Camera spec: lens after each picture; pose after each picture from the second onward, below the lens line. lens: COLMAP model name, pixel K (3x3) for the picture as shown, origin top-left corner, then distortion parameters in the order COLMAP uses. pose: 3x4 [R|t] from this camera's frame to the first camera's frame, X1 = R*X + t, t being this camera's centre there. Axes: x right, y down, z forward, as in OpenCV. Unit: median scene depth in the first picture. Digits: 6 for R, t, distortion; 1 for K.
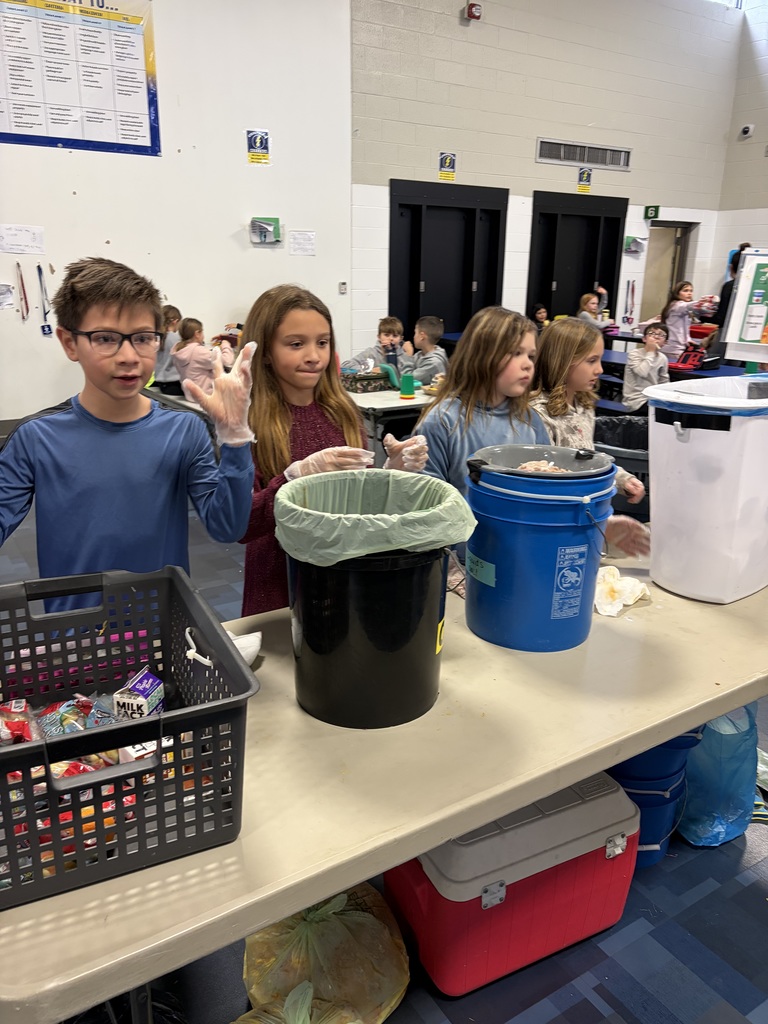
lens RADIAL K [[766.4, 0, 384.0], [0, 766.4, 512.0], [0, 0, 1]] dist [0.045266, -0.056841]
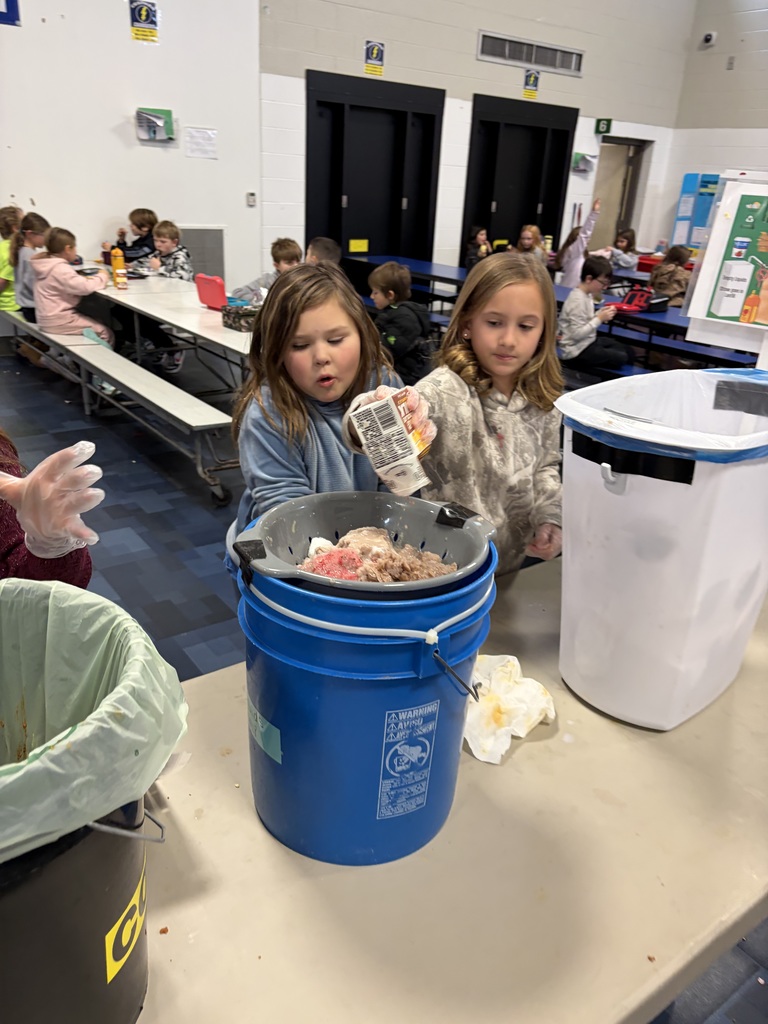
lens RADIAL K [[754.1, 0, 387.8], [0, 754.1, 506.2], [0, 0, 1]] dist [0.071024, -0.095238]
pose [[0.997285, 0.010805, 0.072842, 0.041060], [-0.017951, 0.995007, 0.098174, -0.034100], [-0.071418, -0.099215, 0.992500, 0.102956]]
